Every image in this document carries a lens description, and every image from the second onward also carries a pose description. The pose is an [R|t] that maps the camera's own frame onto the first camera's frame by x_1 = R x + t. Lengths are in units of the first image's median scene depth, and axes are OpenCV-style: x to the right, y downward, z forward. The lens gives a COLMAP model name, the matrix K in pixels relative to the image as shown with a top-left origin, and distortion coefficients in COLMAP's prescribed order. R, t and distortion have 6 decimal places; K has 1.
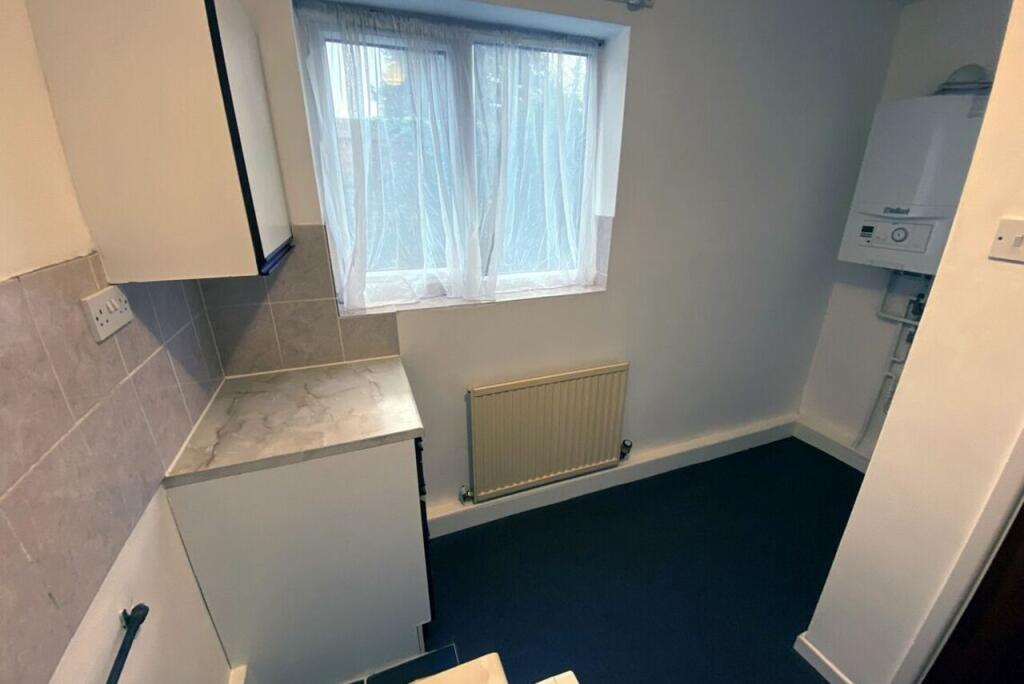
lens RADIAL K [[416.5, 0, 512.0], [0, 416.5, 342.0], [0, 0, 1]] dist [0.051220, -0.031444]
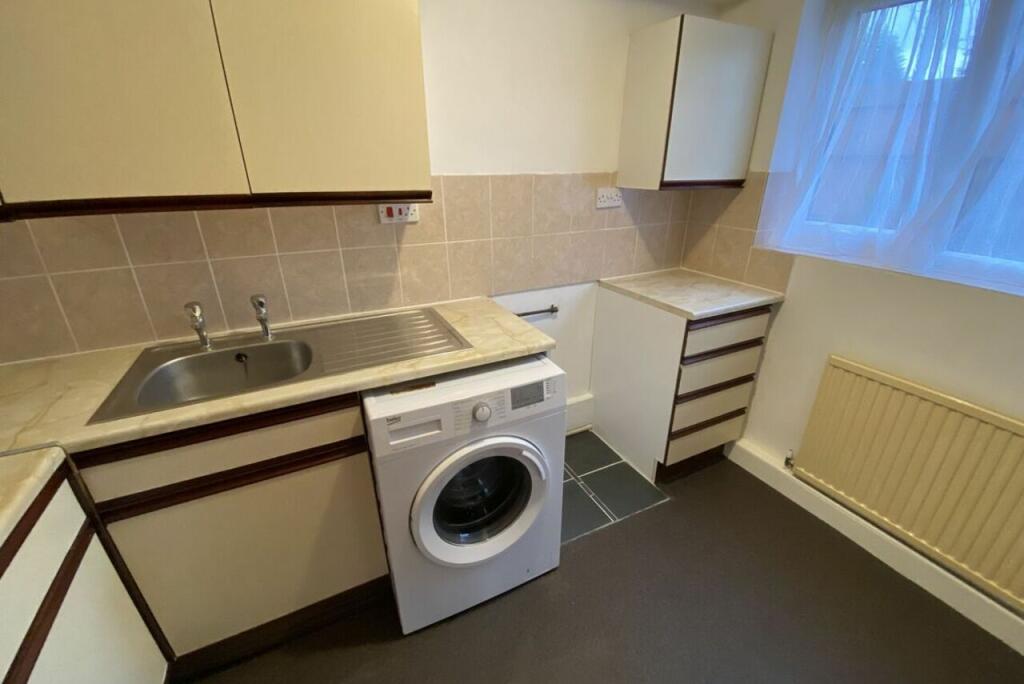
lens RADIAL K [[416.5, 0, 512.0], [0, 416.5, 342.0], [0, 0, 1]] dist [0.051220, -0.031444]
pose [[0.104968, 0.379287, -0.919306, 1.008459], [-0.356197, 0.877421, 0.321335, 0.052837], [0.928496, 0.293724, 0.227202, 0.133714]]
